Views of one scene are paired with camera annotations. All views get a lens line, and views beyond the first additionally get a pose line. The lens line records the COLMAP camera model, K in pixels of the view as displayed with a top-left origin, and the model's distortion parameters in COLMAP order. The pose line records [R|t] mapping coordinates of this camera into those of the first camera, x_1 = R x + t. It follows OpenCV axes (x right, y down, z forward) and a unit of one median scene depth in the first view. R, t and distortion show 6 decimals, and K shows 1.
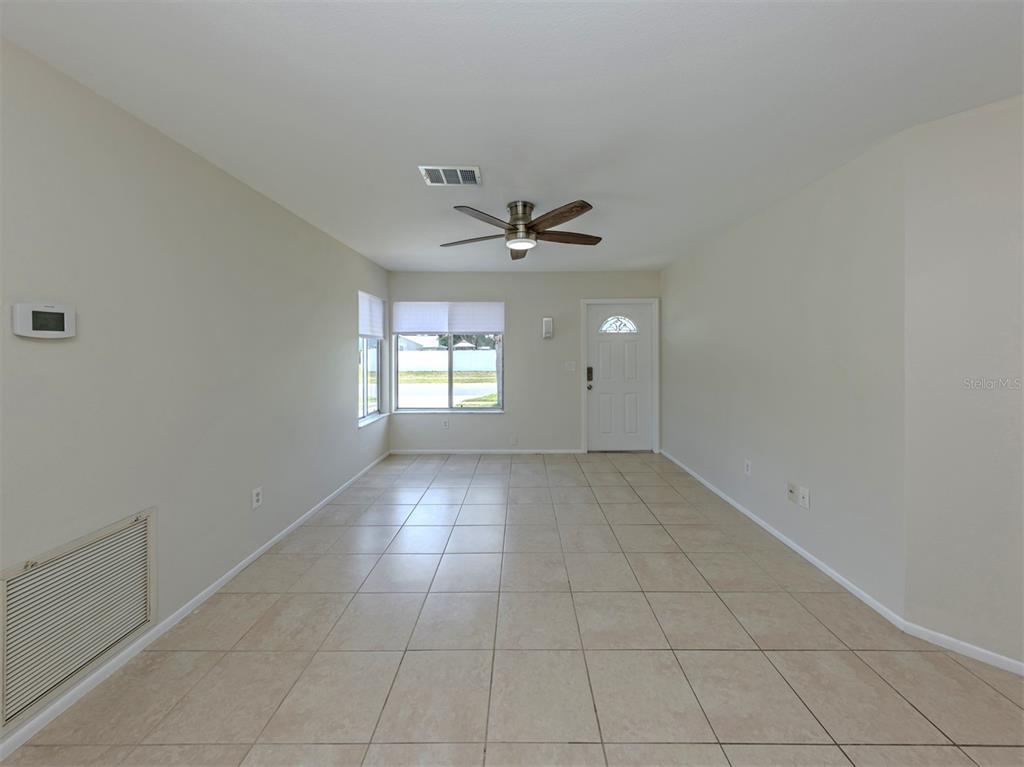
lens RADIAL K [[367.3, 0, 516.0], [0, 367.3, 355.5], [0, 0, 1]] dist [0.002210, -0.000004]
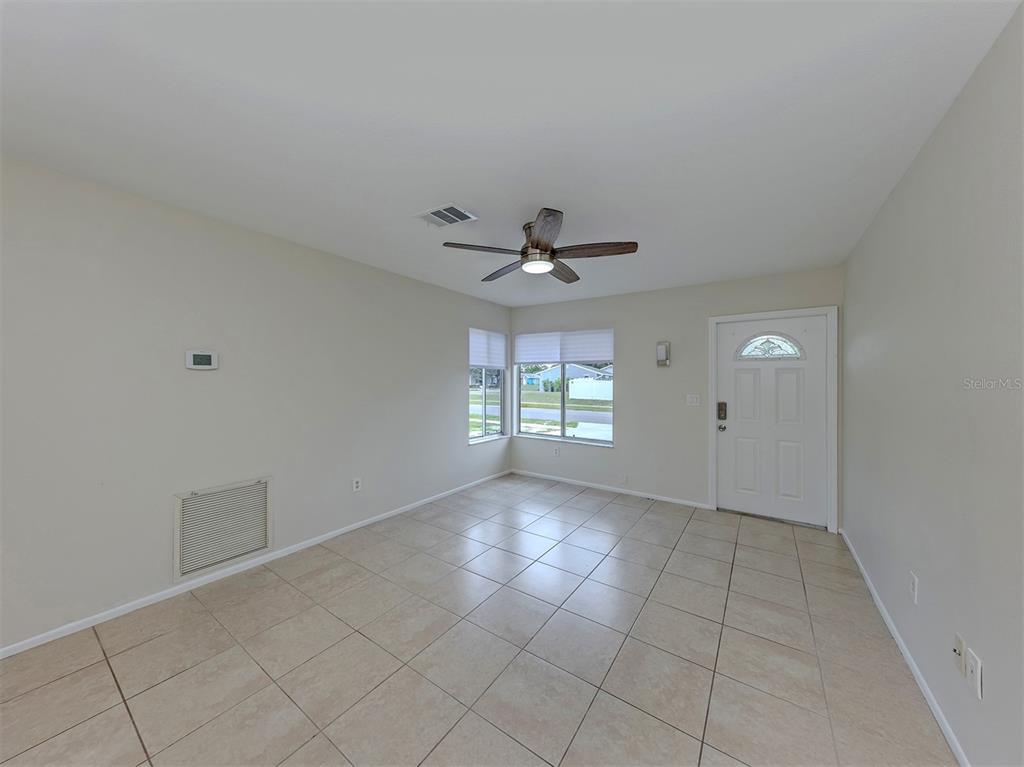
lens RADIAL K [[356.1, 0, 512.0], [0, 356.1, 383.5], [0, 0, 1]] dist [0.006787, 0.000000]
pose [[0.827143, 0.015134, -0.561787, 0.273277], [-0.017451, 0.999847, 0.001242, -0.001830], [0.561720, 0.008776, 0.827281, 0.116197]]
